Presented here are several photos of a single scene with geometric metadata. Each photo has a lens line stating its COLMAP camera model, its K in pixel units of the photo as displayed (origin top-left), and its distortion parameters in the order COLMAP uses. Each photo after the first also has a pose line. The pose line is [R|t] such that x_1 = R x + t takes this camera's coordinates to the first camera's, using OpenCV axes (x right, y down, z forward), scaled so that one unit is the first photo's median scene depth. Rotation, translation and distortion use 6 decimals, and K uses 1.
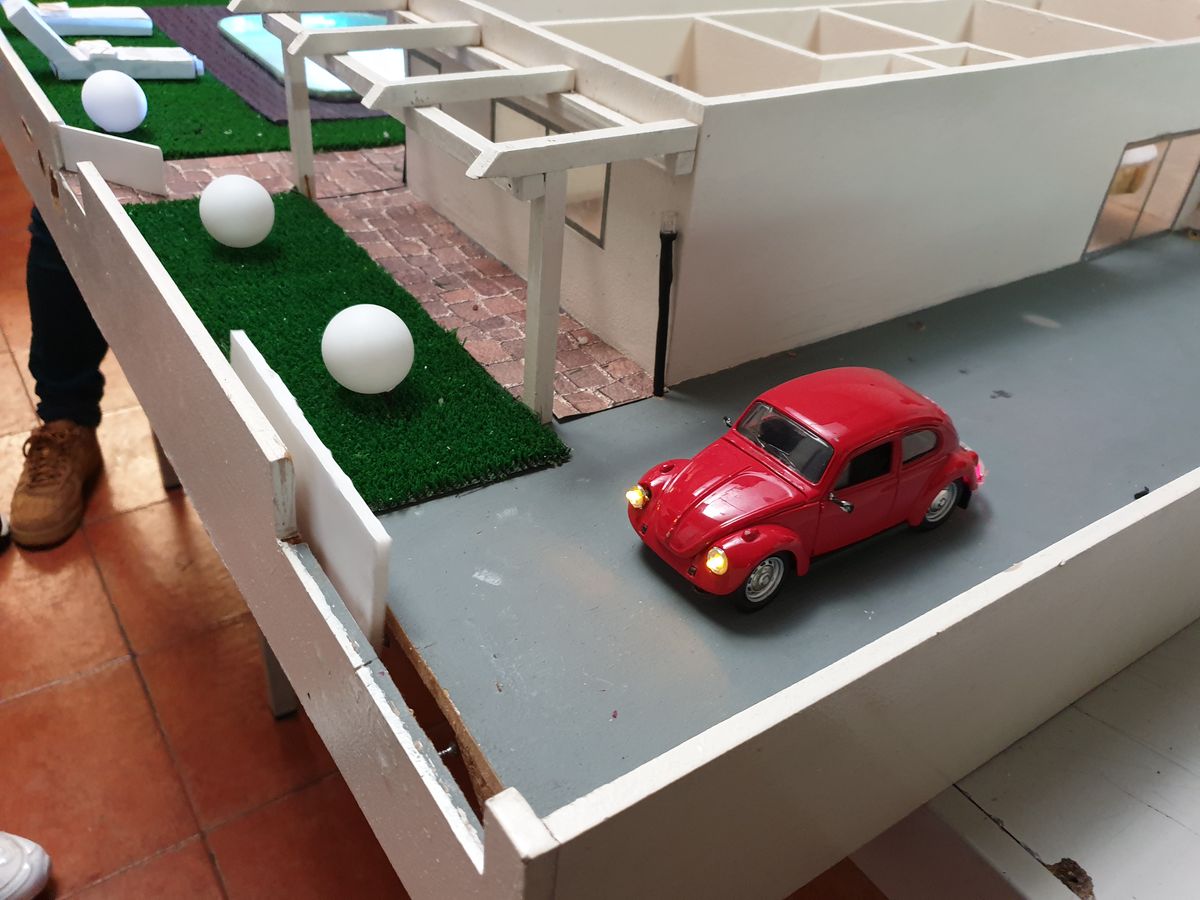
lens RADIAL K [[958.9, 0, 598.6], [0, 958.9, 456.1], [0, 0, 1]] dist [0.025077, -0.017818]
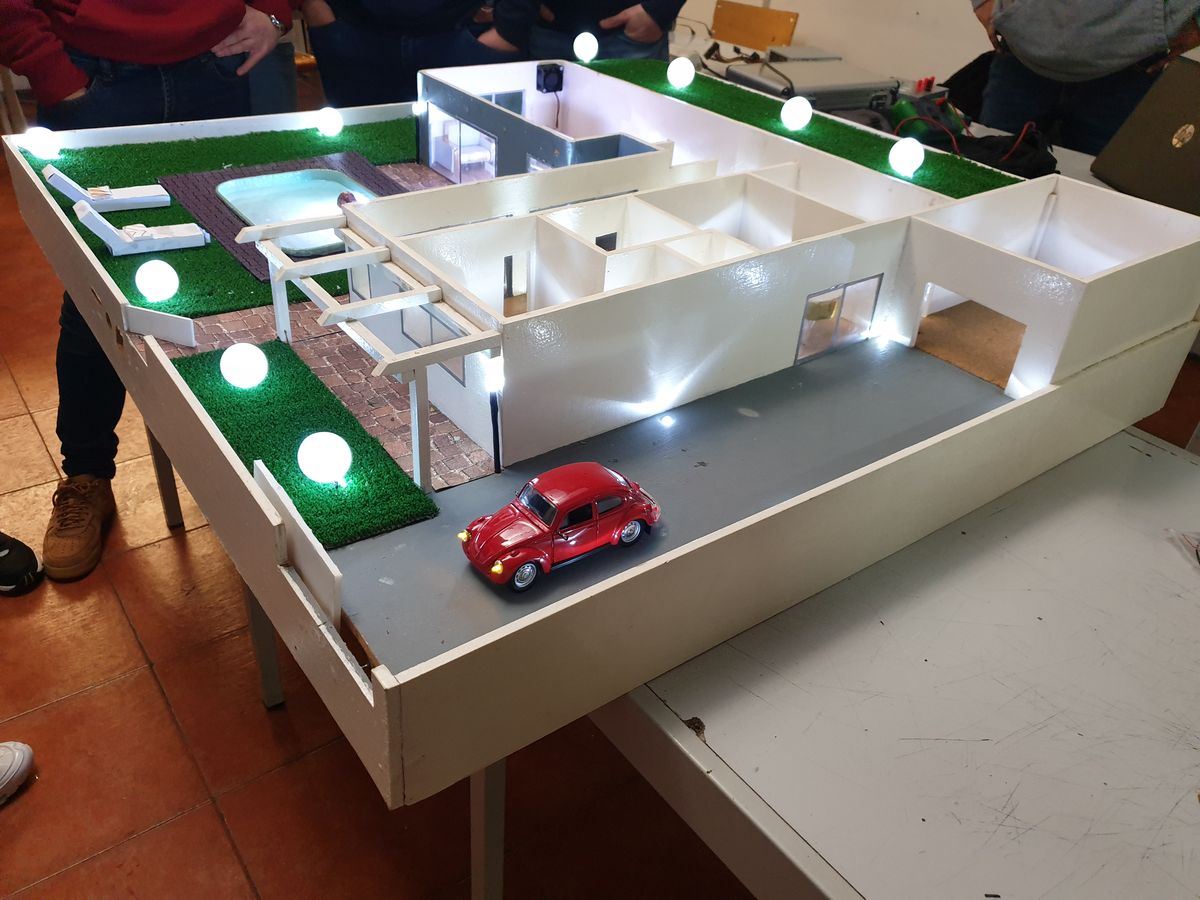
lens RADIAL K [[958.9, 0, 596.1], [0, 958.9, 445.6], [0, 0, 1]] dist [0.025077, -0.017818]
pose [[0.999295, -0.032336, 0.019094, 0.210402], [0.032861, 0.999072, -0.027843, -0.059387], [-0.018176, 0.028450, 0.999430, -0.722271]]
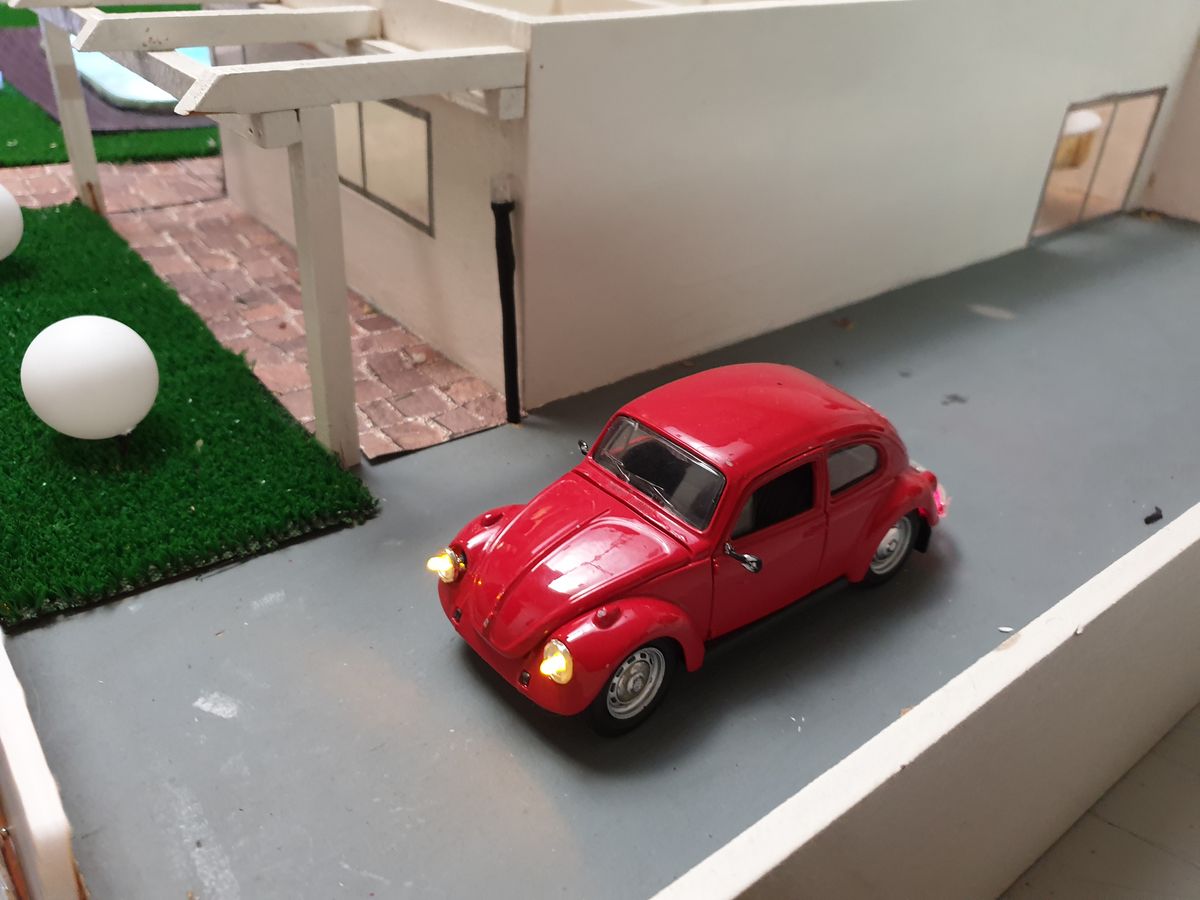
lens RADIAL K [[958.9, 0, 578.8], [0, 958.9, 429.3], [0, 0, 1]] dist [0.025077, -0.017818]
pose [[0.997783, -0.053989, 0.038903, 0.086201], [0.056872, 0.995386, -0.077280, 0.003645], [-0.034551, 0.079321, 0.996250, 0.246172]]
